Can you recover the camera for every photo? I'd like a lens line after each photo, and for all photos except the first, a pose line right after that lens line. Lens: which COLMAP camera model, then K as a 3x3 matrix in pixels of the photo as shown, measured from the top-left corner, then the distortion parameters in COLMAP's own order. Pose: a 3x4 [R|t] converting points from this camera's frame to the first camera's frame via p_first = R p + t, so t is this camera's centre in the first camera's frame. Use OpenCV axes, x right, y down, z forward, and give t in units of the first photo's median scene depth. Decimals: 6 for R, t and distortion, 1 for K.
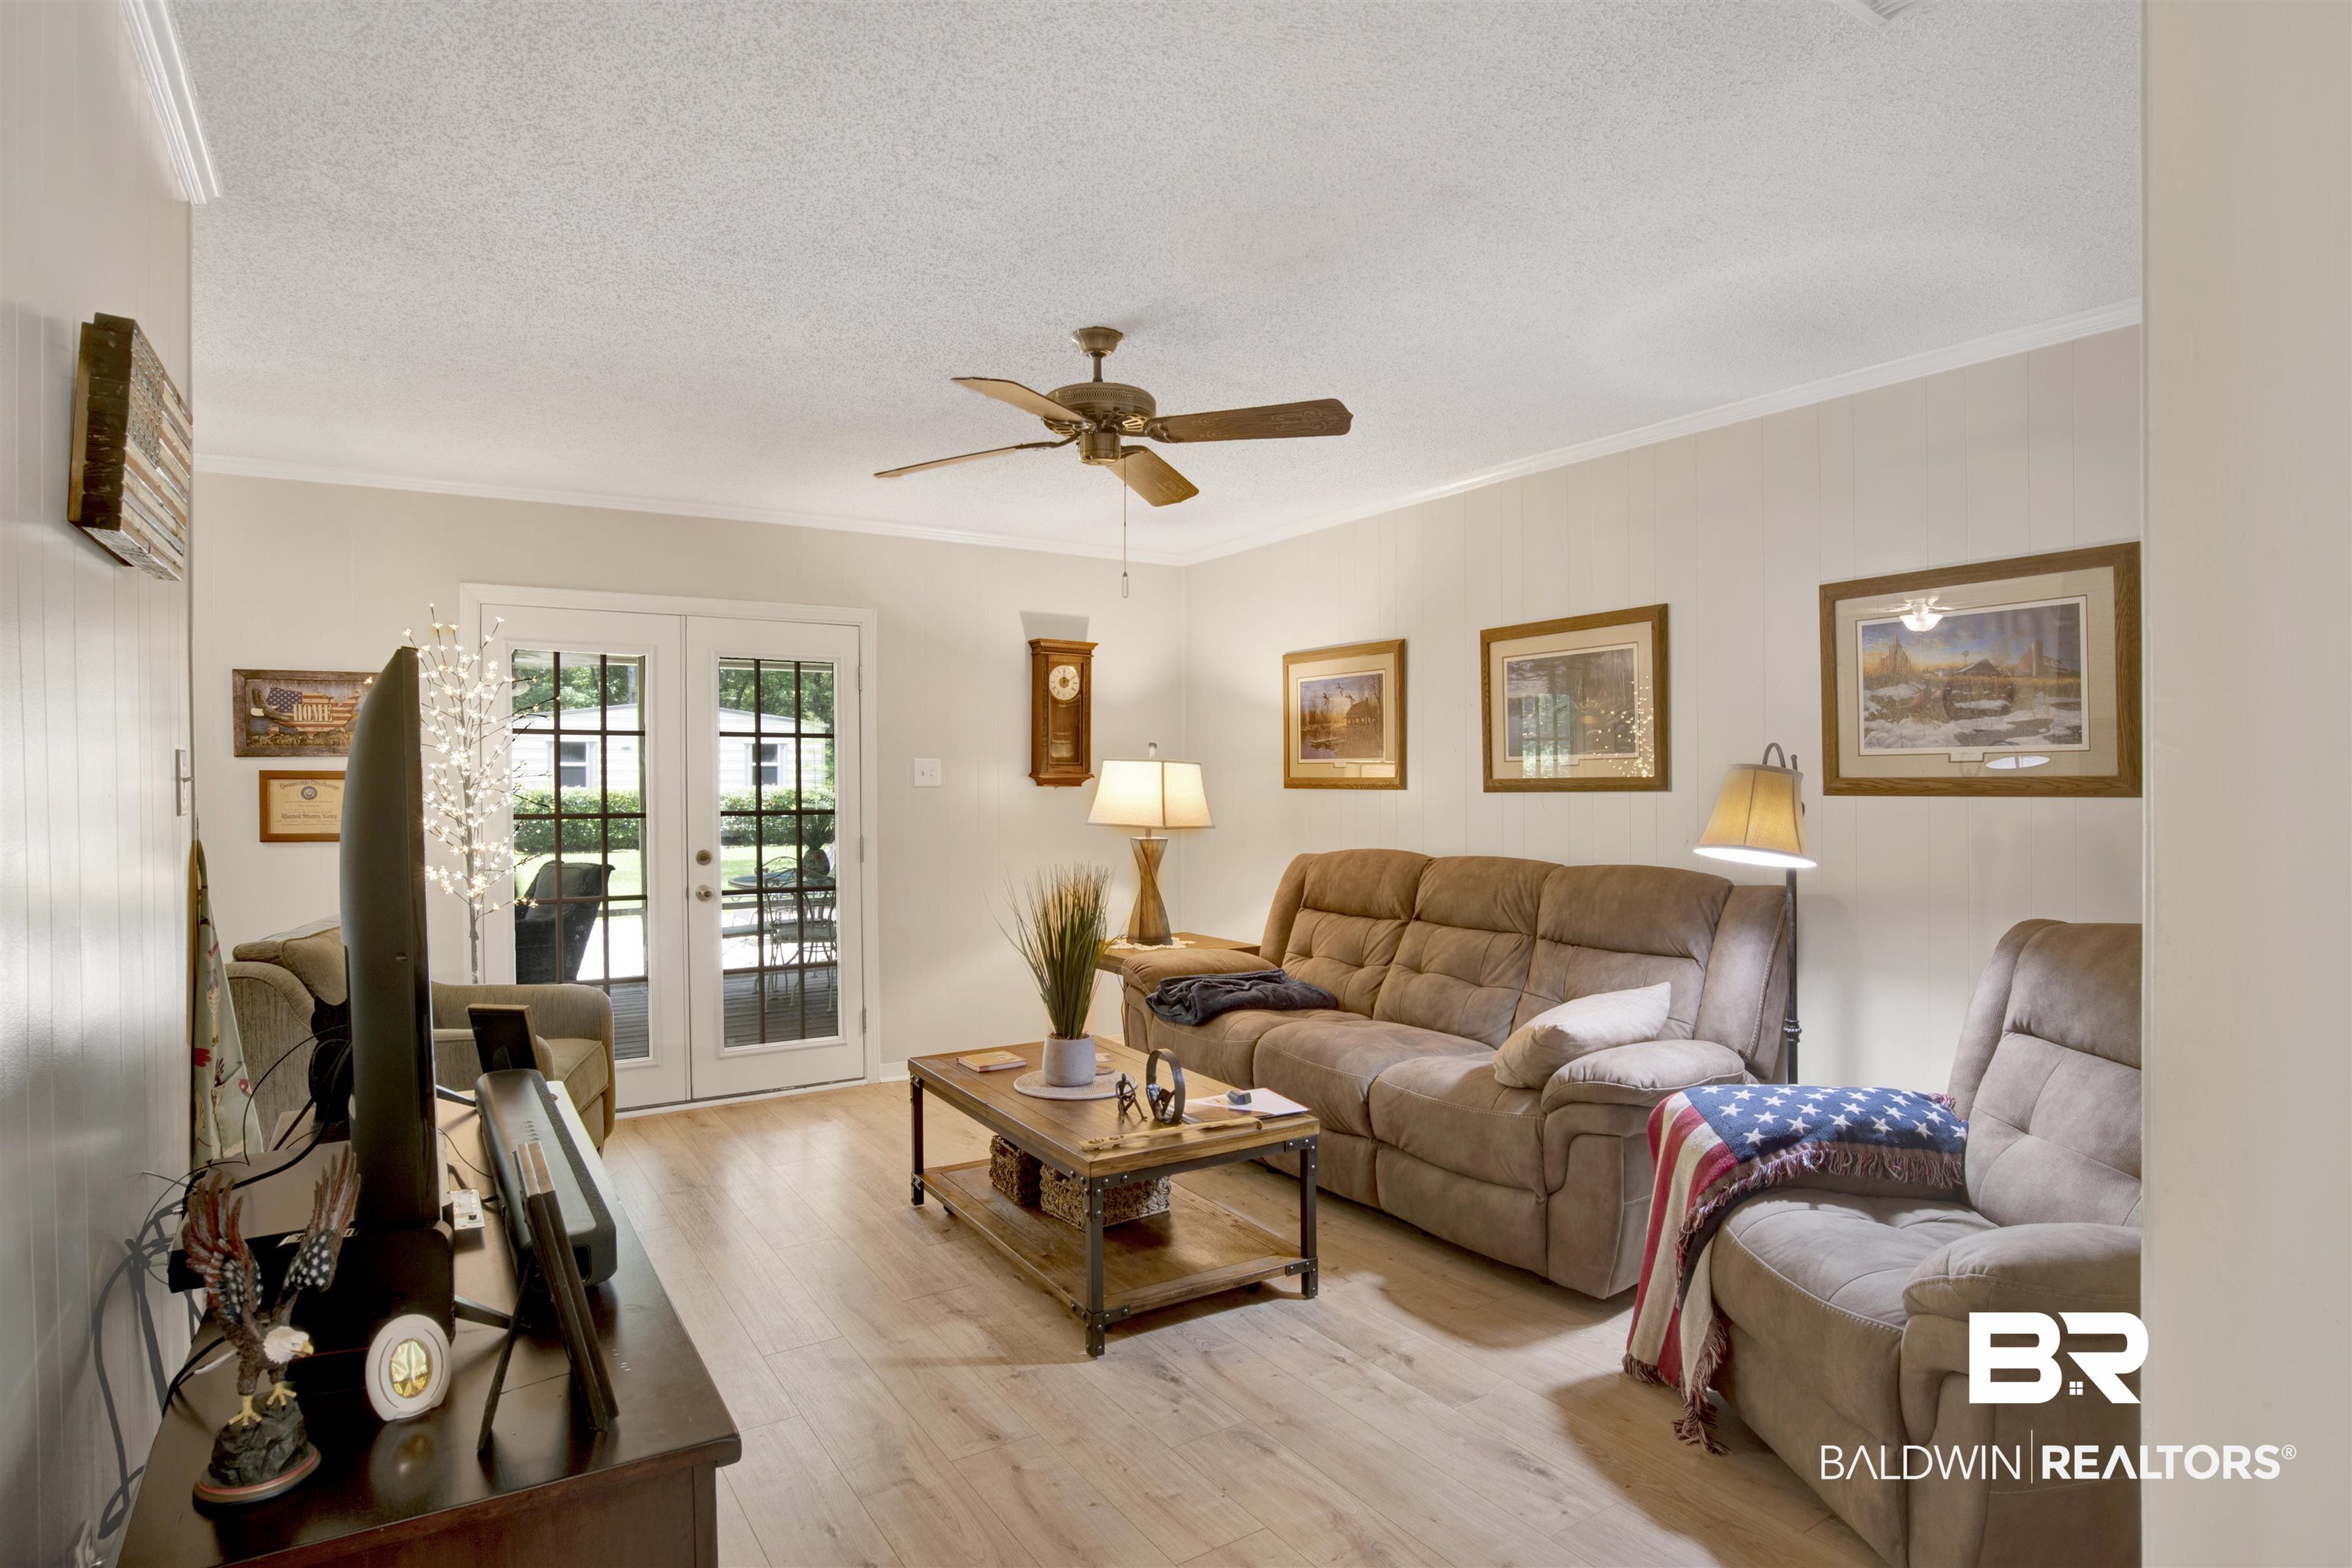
lens RADIAL K [[1239.8, 0, 1164.7], [0, 1239.8, 773.8], [0, 0, 1]] dist [-0.055056, 0.013573]
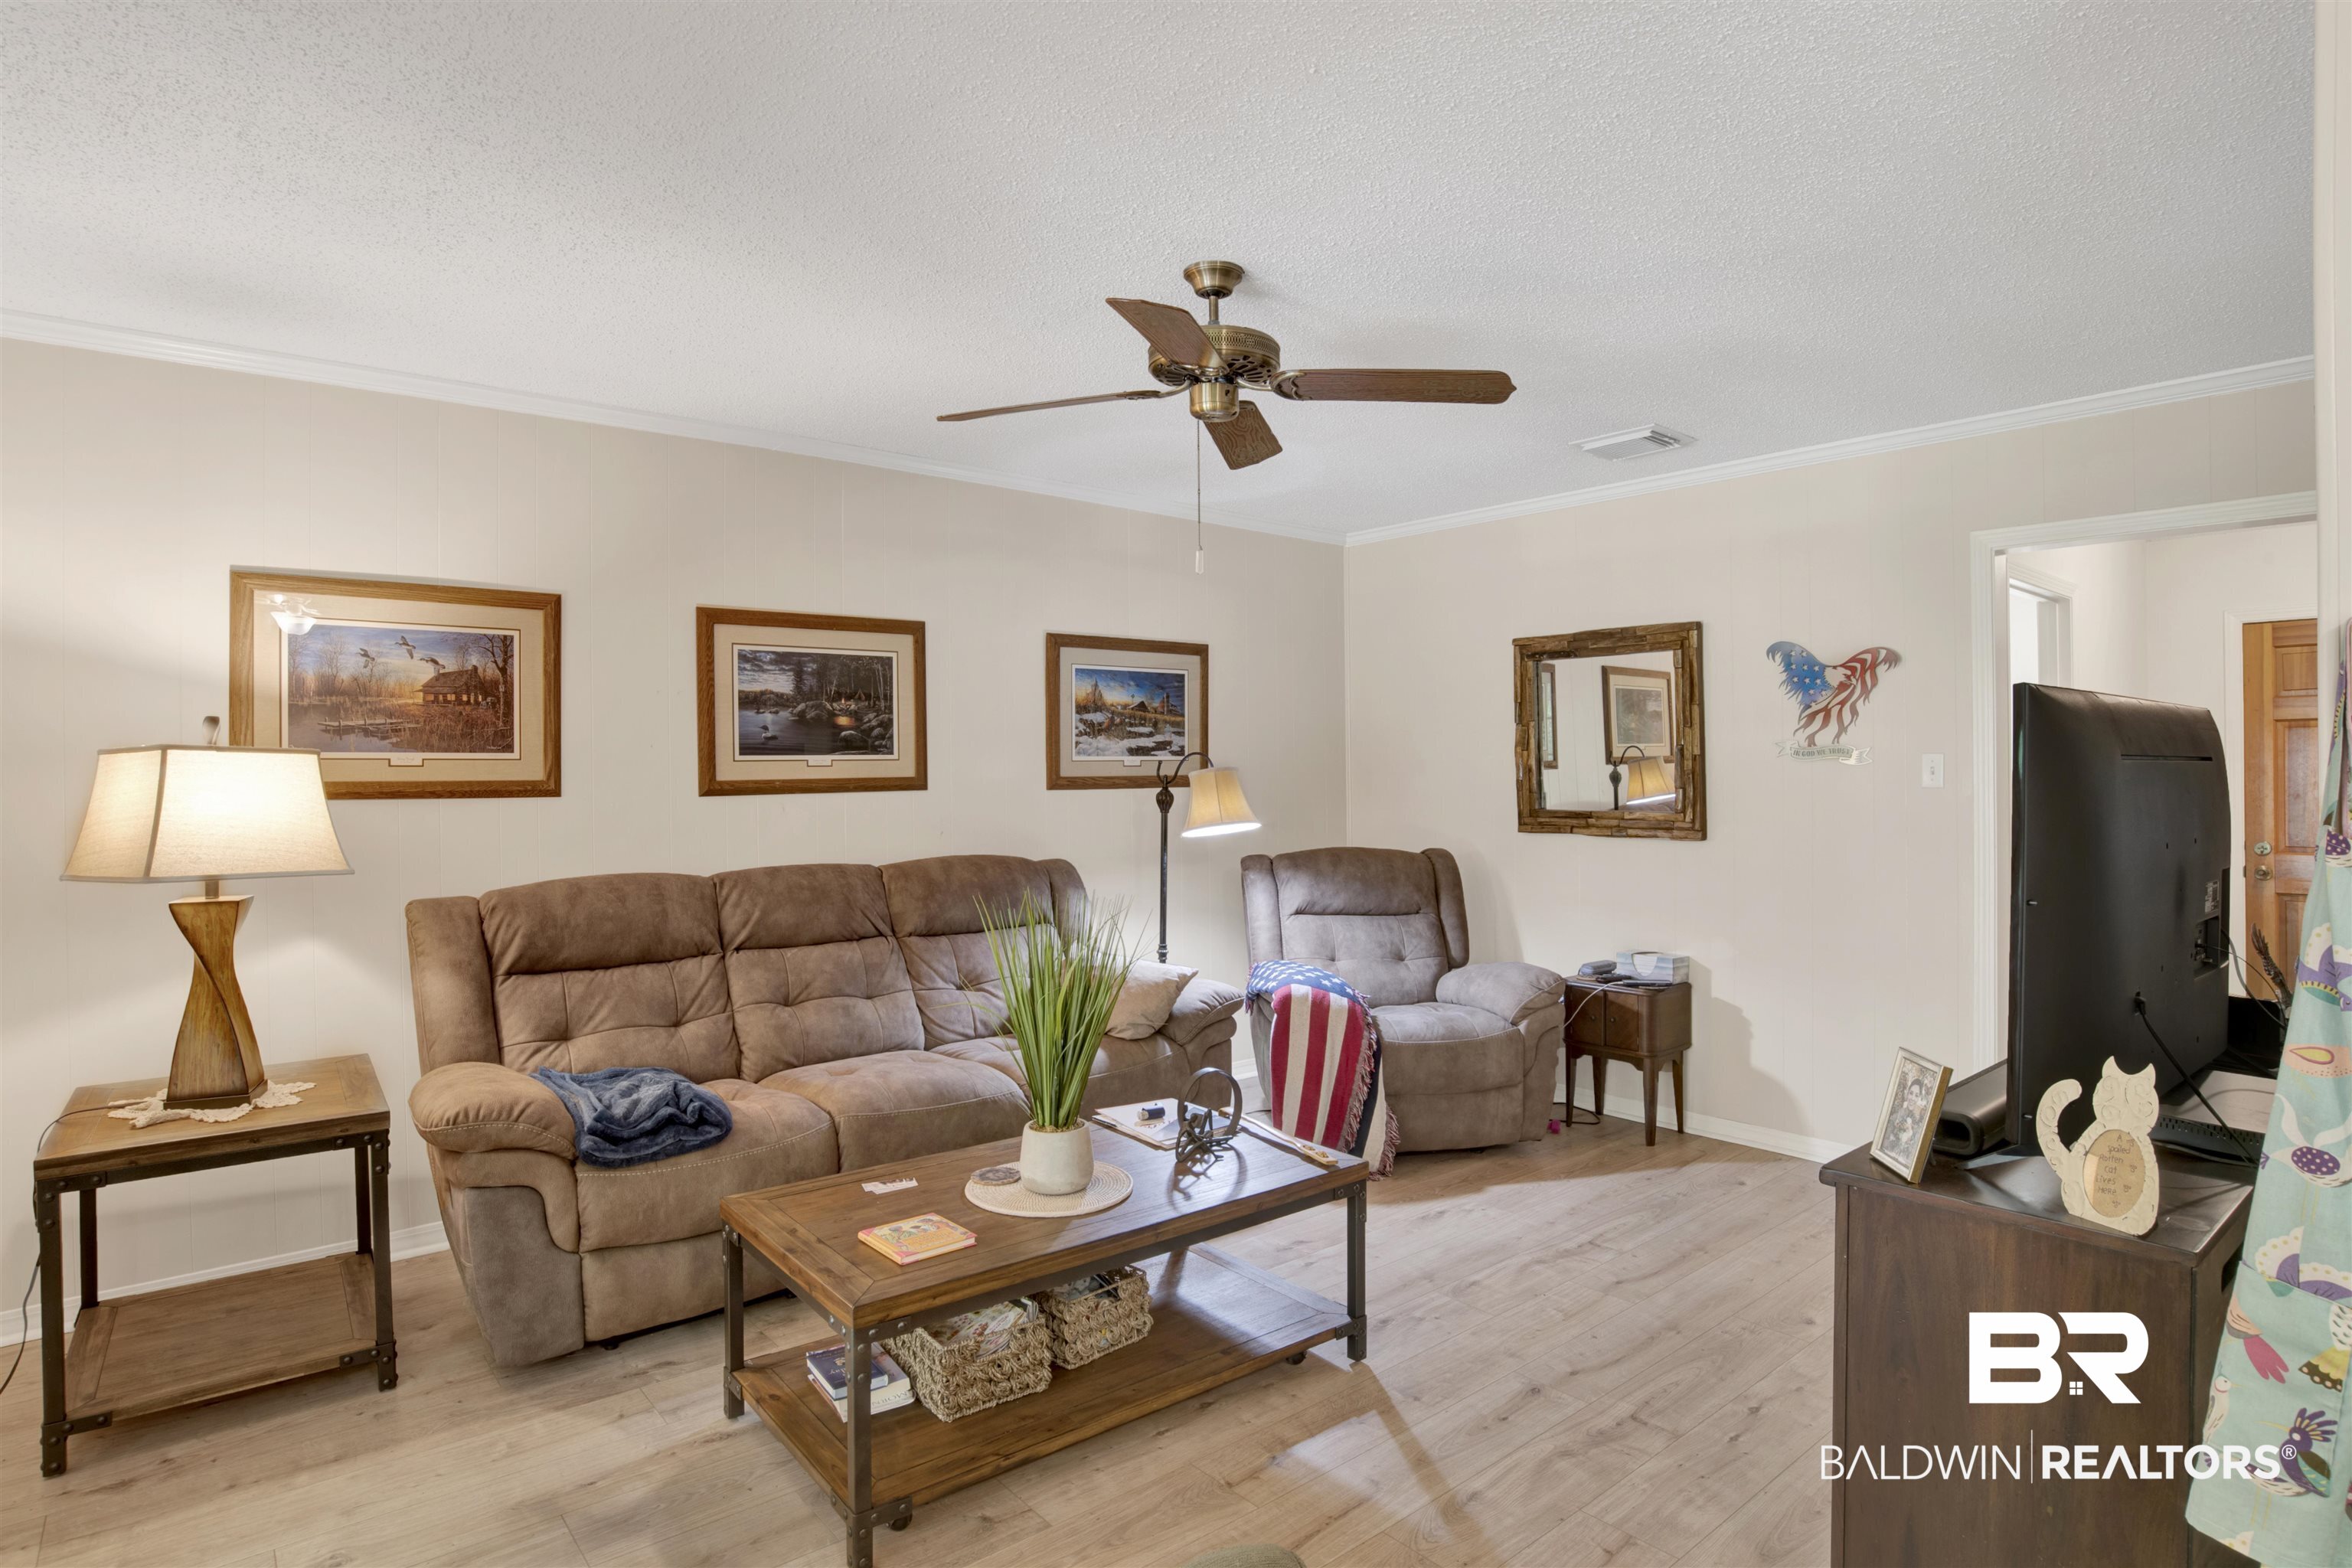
lens RADIAL K [[1239.8, 0, 1165.6], [0, 1239.8, 786.9], [0, 0, 1]] dist [-0.055056, 0.013573]
pose [[-0.110111, -0.003976, 0.993911, -0.852573], [0.007081, 0.999963, 0.004785, 0.008764], [-0.993894, 0.007564, -0.110079, 1.056369]]
